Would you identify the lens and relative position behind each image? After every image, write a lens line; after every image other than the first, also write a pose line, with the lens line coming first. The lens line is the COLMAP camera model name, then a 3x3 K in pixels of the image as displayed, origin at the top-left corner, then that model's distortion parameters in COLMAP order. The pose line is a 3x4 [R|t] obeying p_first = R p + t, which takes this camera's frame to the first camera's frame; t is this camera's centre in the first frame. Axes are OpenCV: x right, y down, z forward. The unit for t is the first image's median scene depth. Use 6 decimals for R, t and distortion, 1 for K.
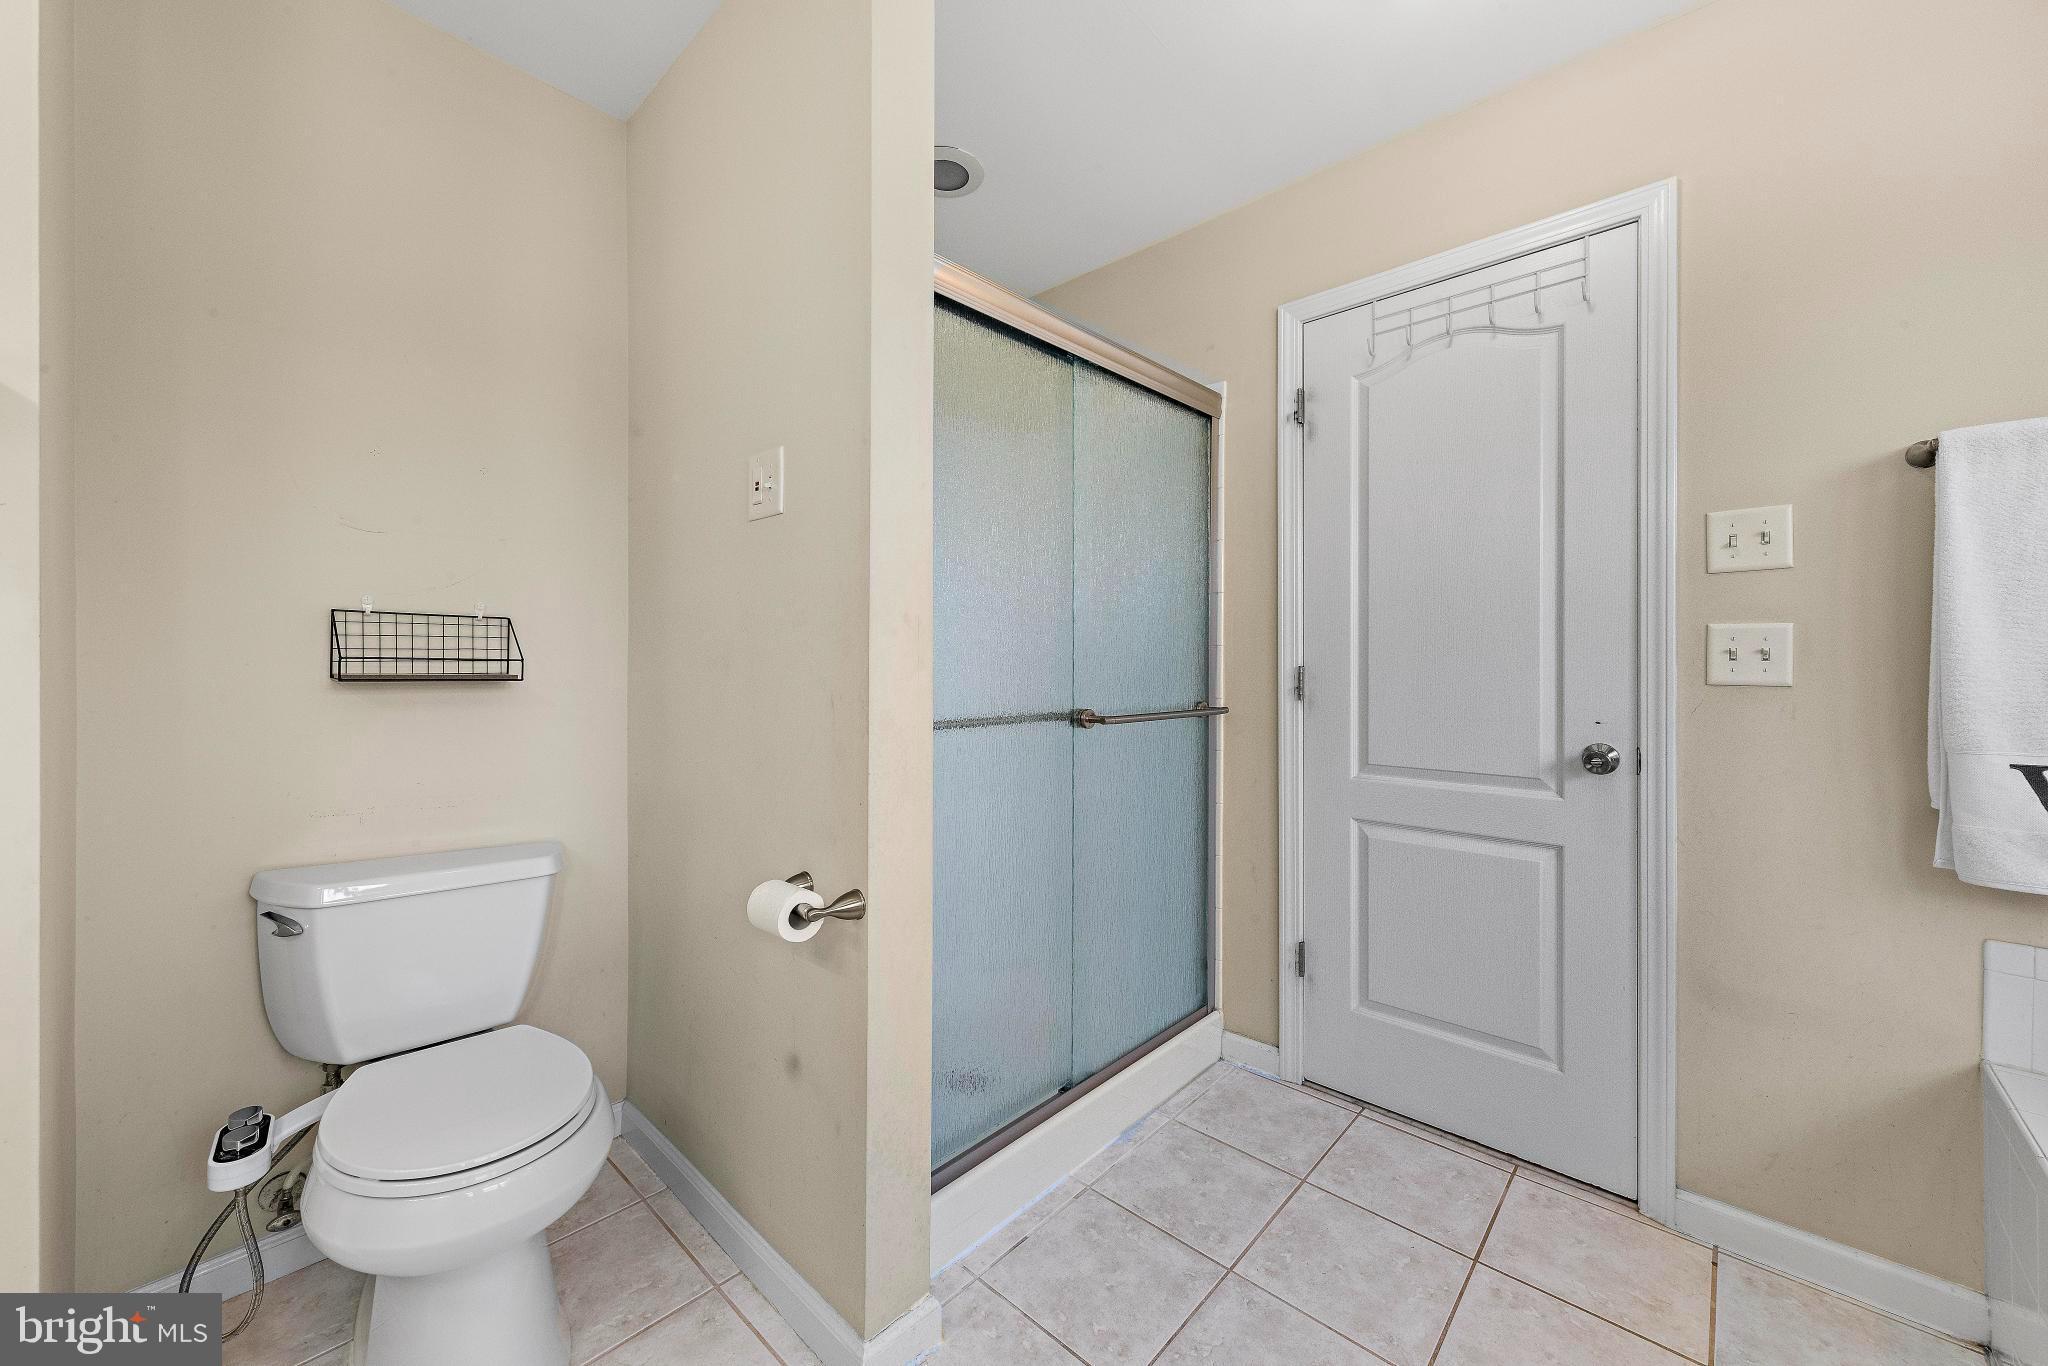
lens RADIAL K [[784.6, 0, 1025.7], [0, 784.6, 663.3], [0, 0, 1]] dist [0.003833, 0.000213]
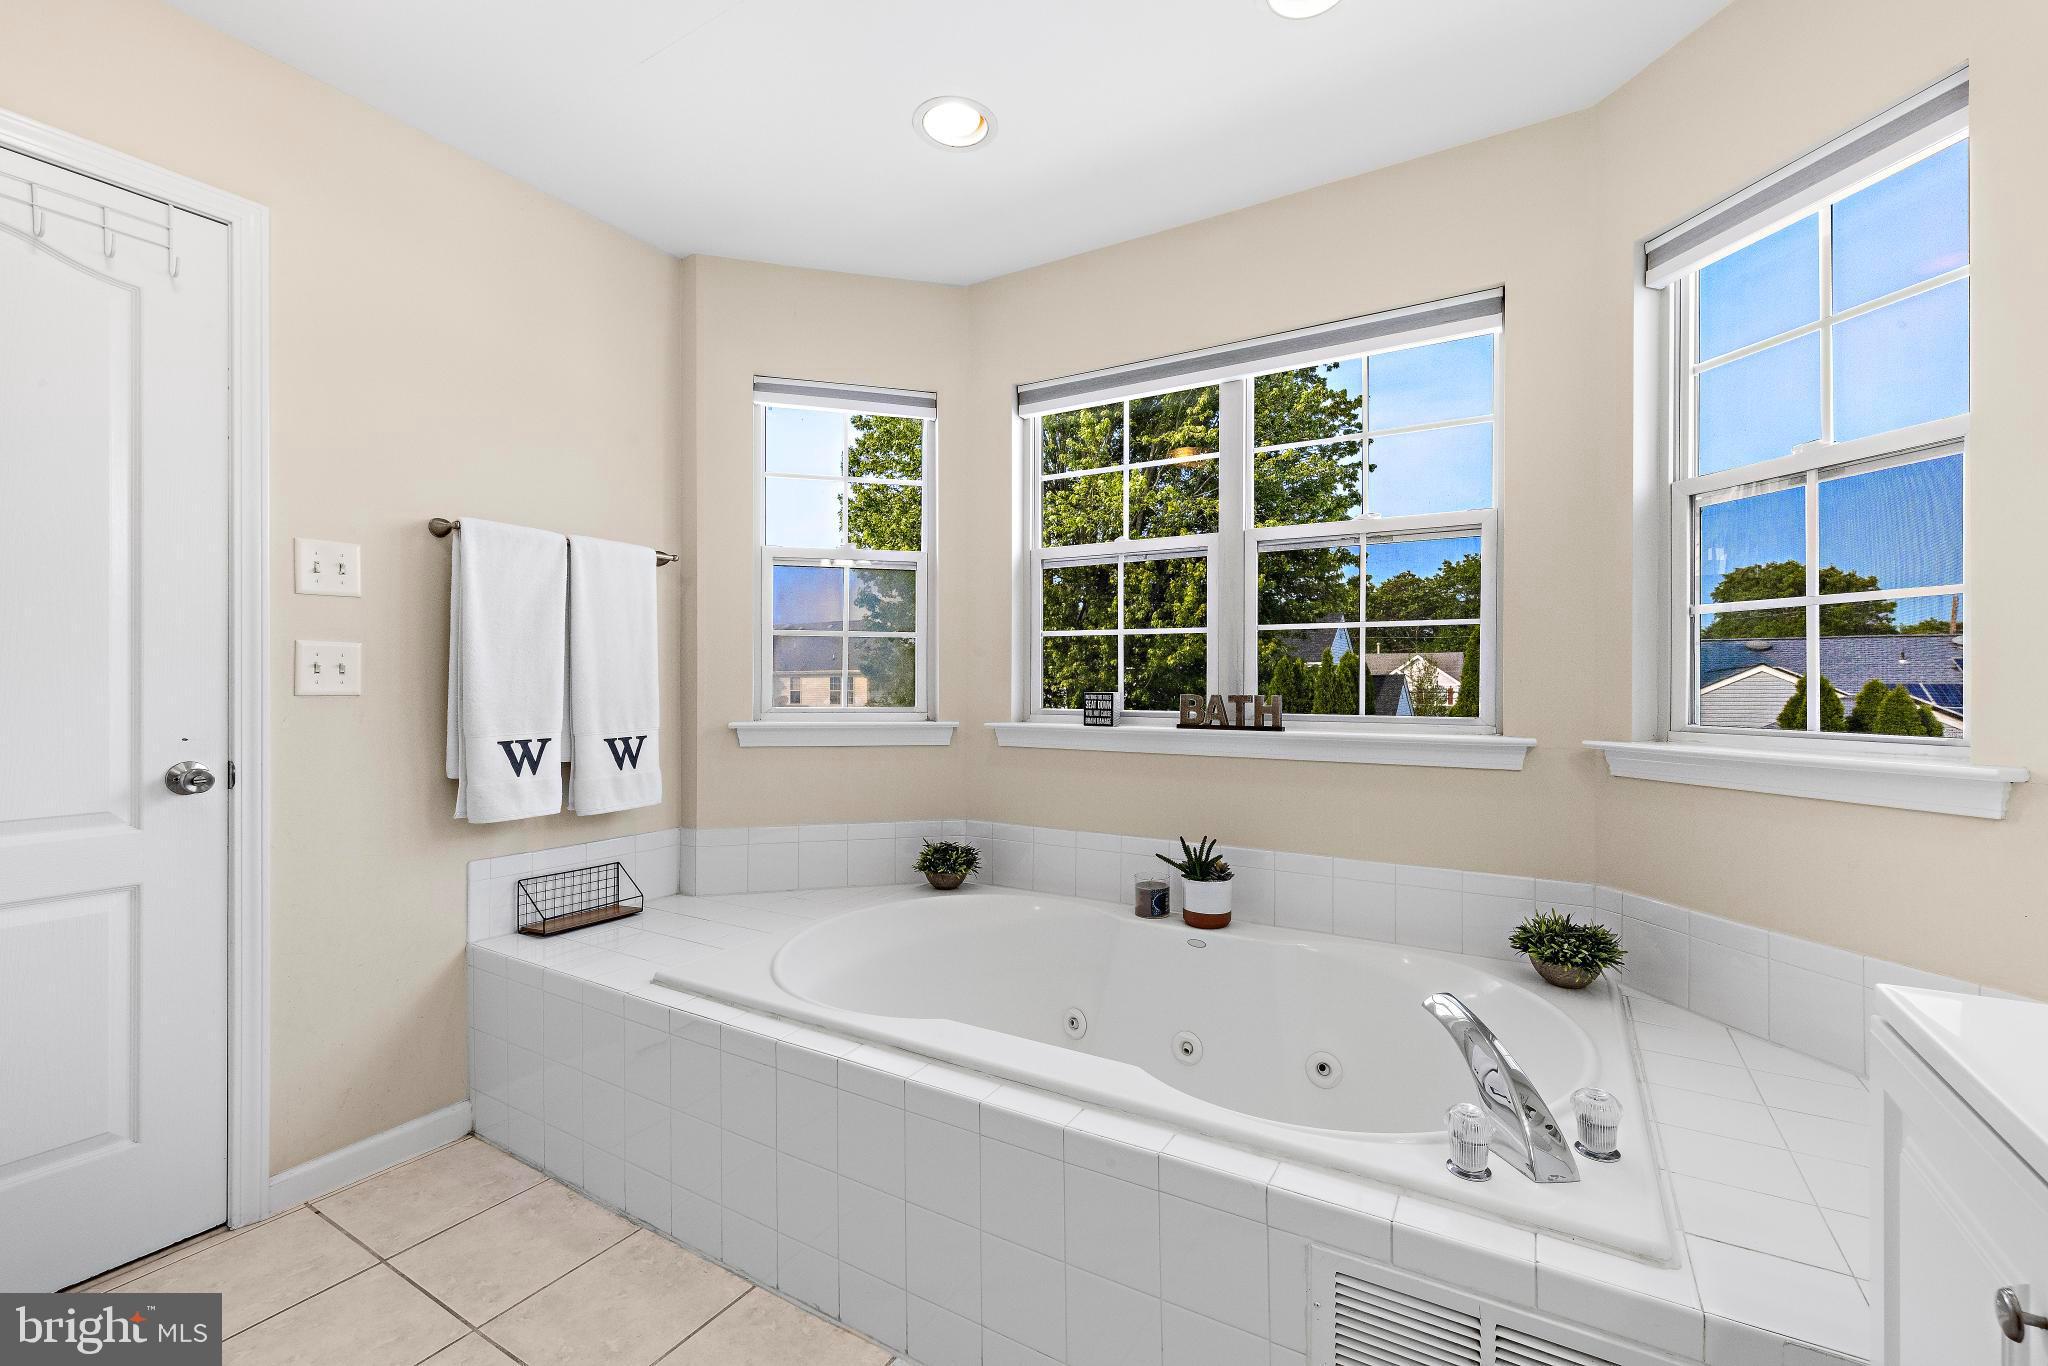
lens RADIAL K [[853.1, 0, 1028.4], [0, 853.1, 683.8], [0, 0, 1]] dist [-0.004189, -0.000387]
pose [[-0.202361, -0.002467, 0.979308, -0.479148], [-0.003366, 0.999993, 0.001823, 0.005062], [-0.979305, -0.002928, -0.202368, 0.243298]]
